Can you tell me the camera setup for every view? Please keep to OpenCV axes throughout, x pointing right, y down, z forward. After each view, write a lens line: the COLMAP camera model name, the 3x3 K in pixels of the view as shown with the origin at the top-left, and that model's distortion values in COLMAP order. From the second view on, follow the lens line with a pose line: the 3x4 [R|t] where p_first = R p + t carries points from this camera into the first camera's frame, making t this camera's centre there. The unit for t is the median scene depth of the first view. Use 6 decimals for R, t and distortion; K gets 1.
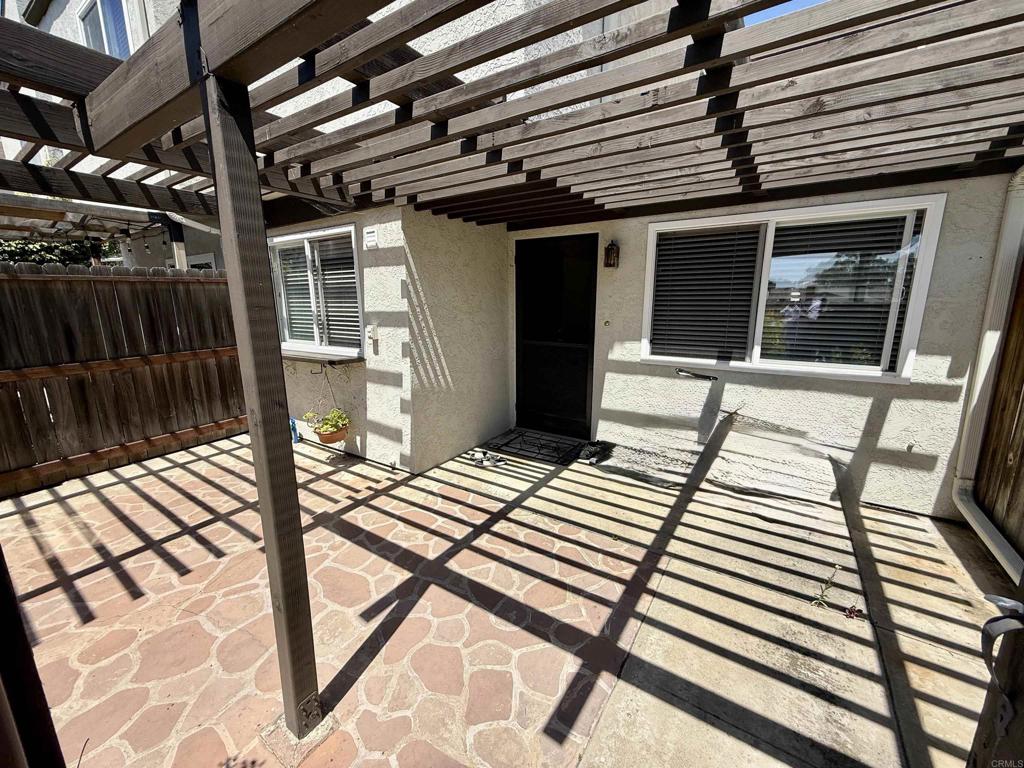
lens RADIAL K [[406.5, 0, 512.5], [0, 406.5, 381.6], [0, 0, 1]] dist [-0.000106, -0.000238]
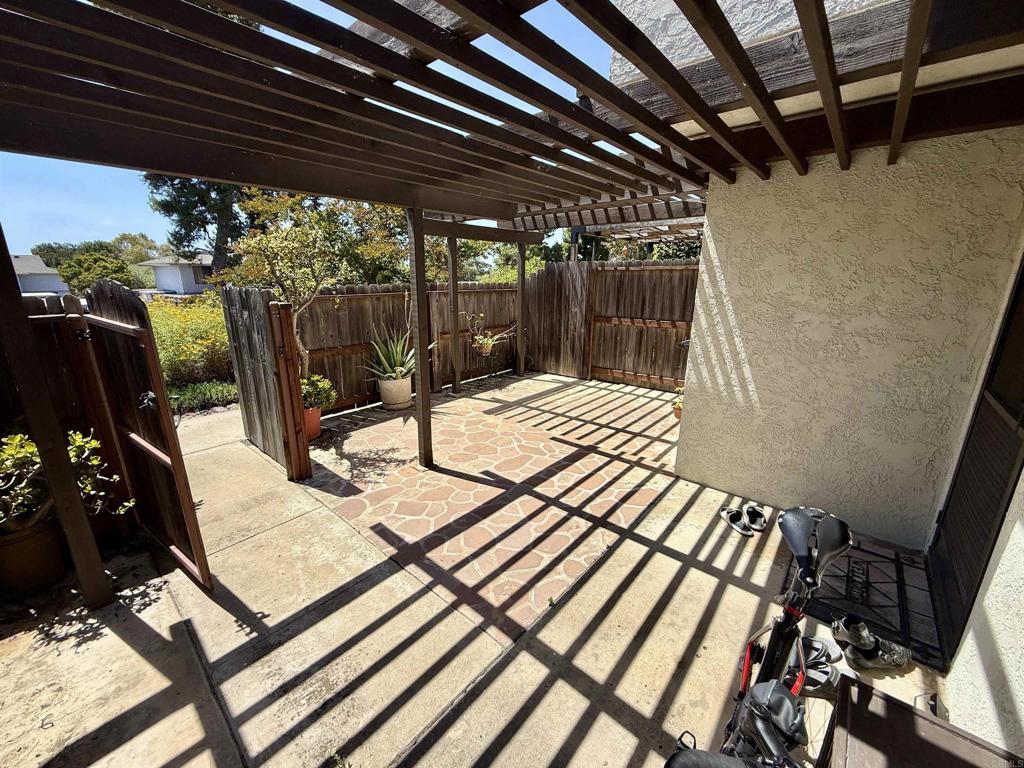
lens RADIAL K [[406.5, 0, 510.5], [0, 406.5, 384.4], [0, 0, 1]] dist [-0.000106, -0.000238]
pose [[-0.134178, 0.262479, -0.955563, 0.870435], [-0.203170, 0.936512, 0.285775, -0.212097], [0.969906, 0.232487, -0.072331, 0.845020]]
